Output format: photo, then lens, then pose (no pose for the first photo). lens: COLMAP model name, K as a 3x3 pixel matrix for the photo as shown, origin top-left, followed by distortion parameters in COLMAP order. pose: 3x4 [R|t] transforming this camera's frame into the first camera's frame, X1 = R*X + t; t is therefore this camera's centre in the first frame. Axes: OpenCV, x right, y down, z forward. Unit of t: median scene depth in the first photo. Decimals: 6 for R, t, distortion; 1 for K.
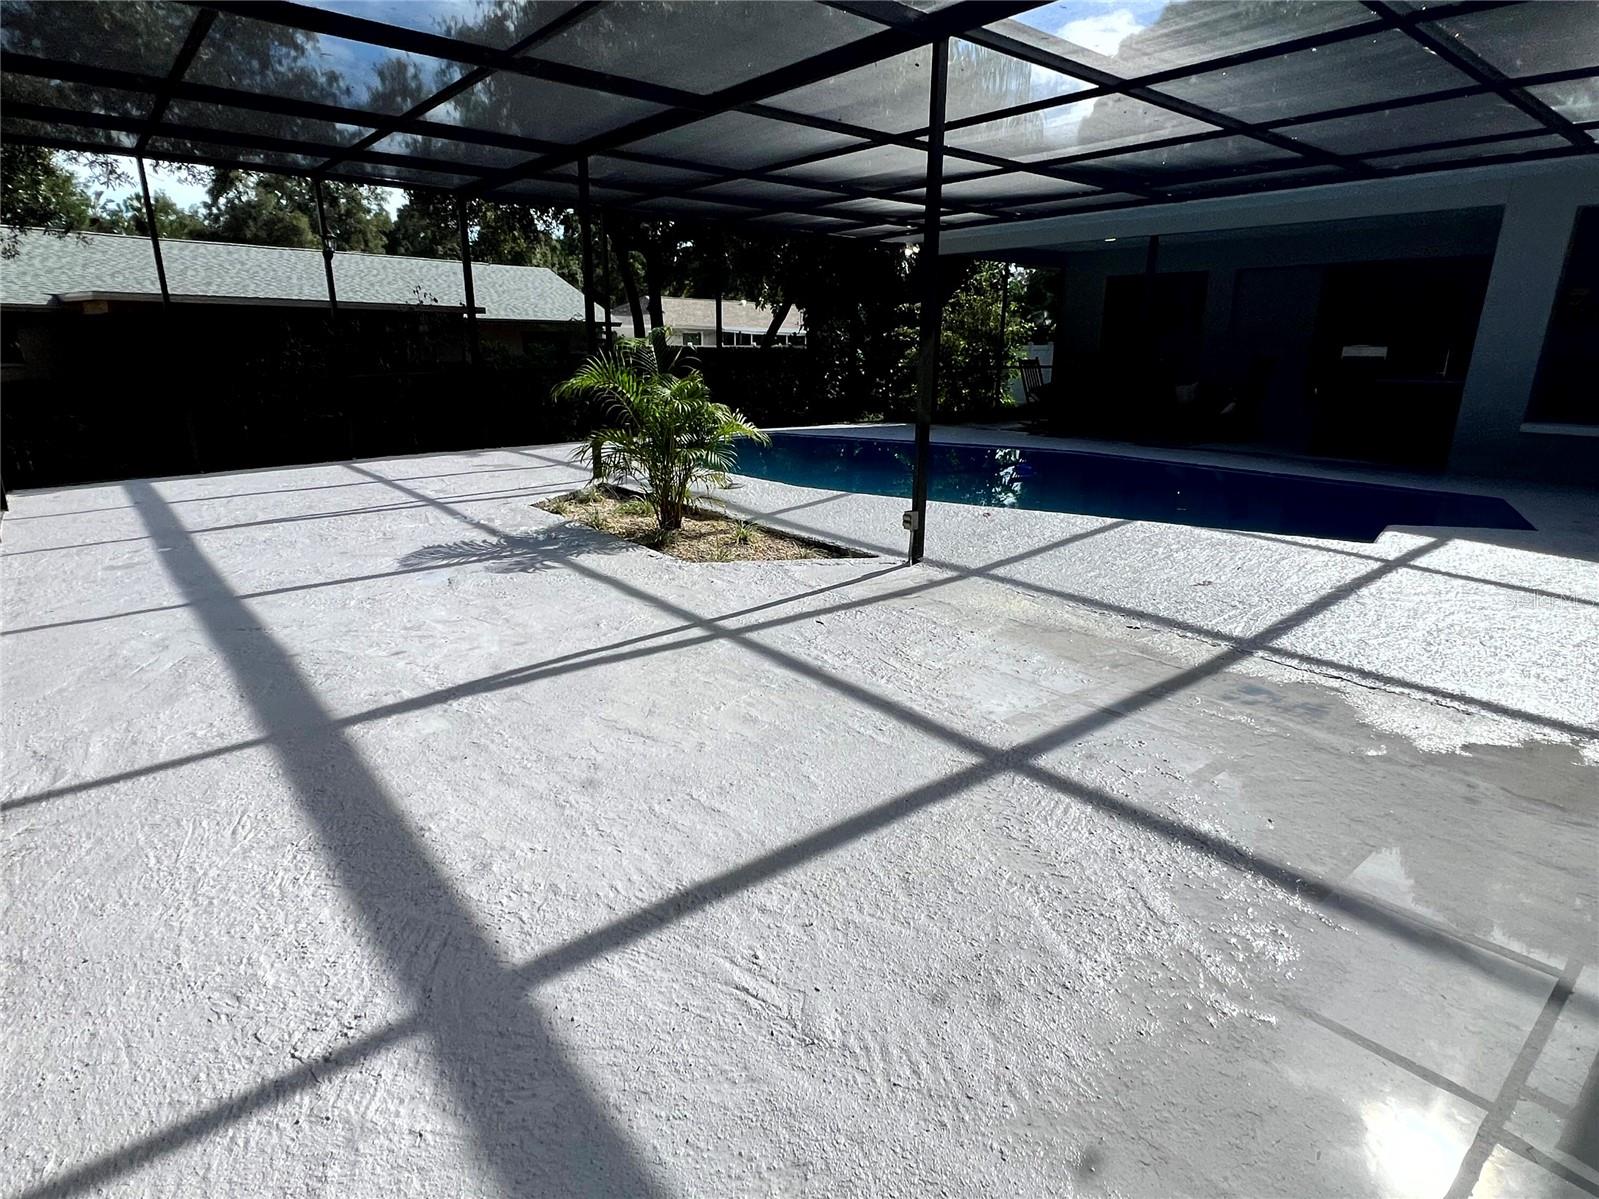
lens RADIAL K [[853.2, 0, 762.1], [0, 853.2, 603.2], [0, 0, 1]] dist [0.003182, 0.000554]
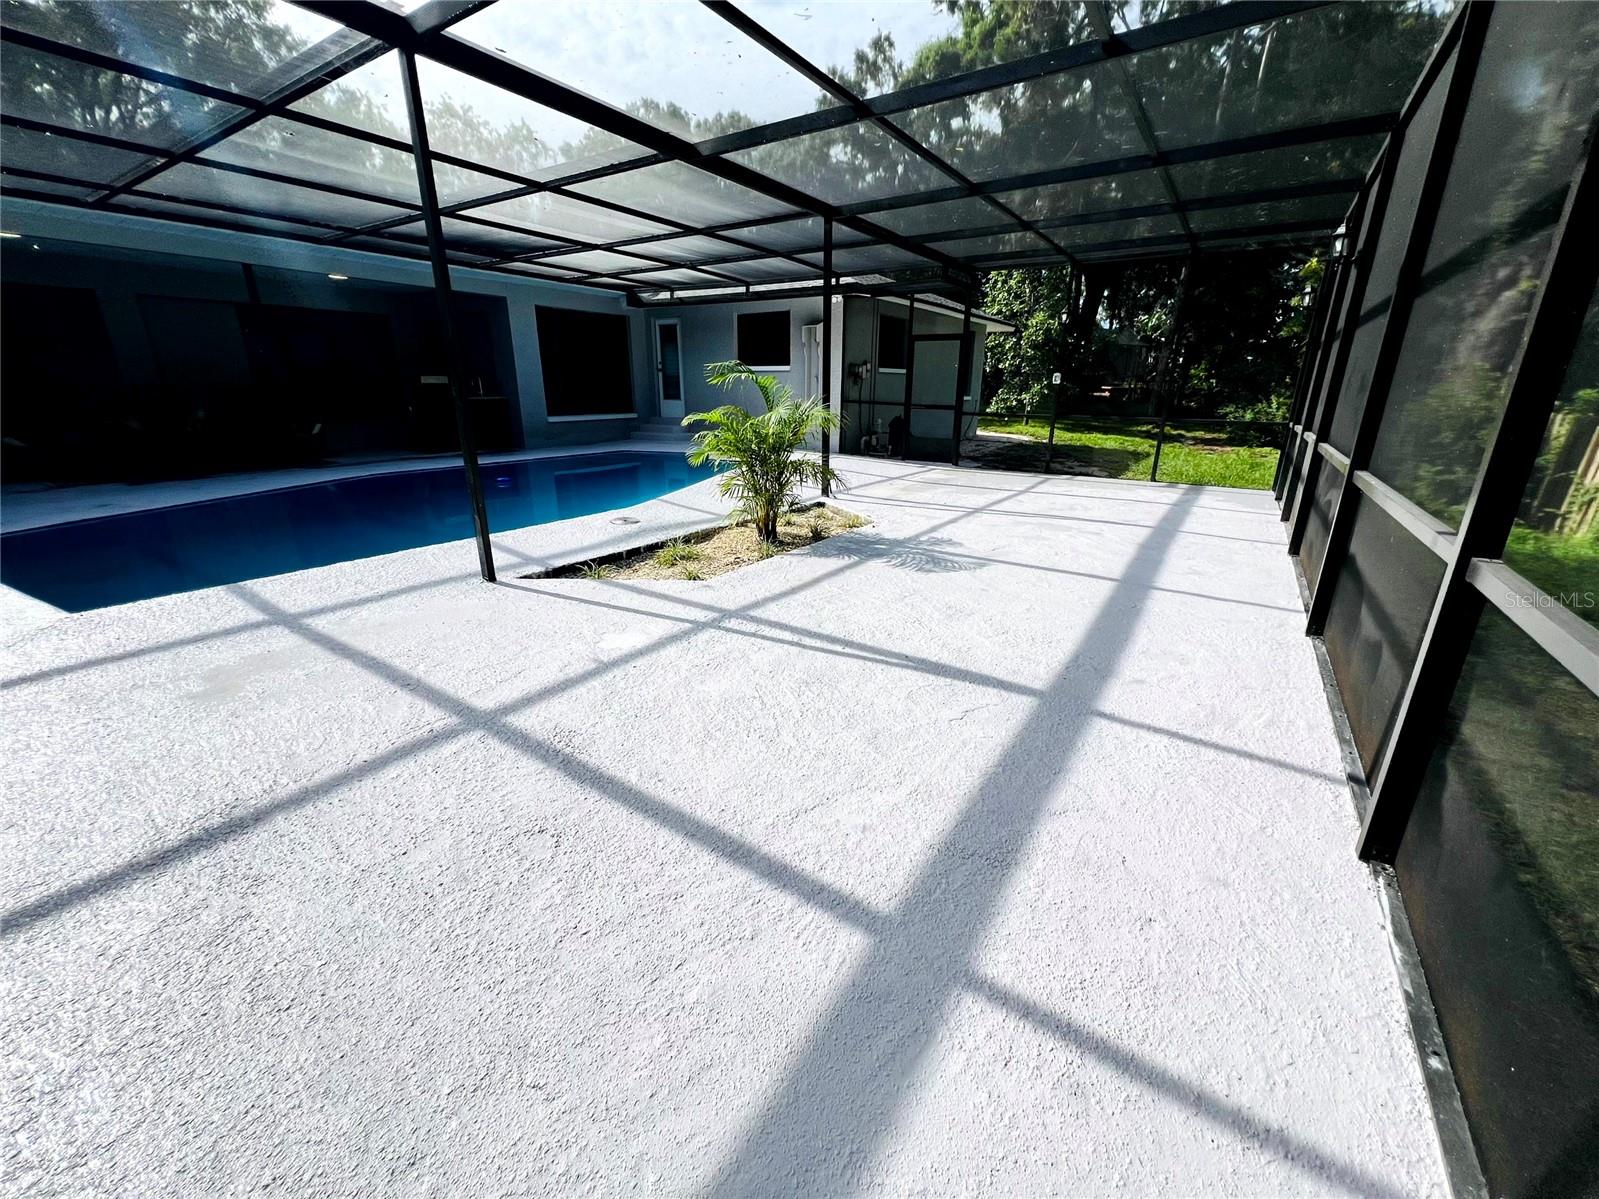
lens RADIAL K [[639.9, 0, 801.4], [0, 639.9, 605.3], [0, 0, 1]] dist [-0.001690, 0.000160]
pose [[-0.285406, -0.311448, 0.906390, -0.861308], [0.274715, 0.879458, 0.388696, -0.290799], [-0.918191, 0.359935, -0.165444, 1.039725]]
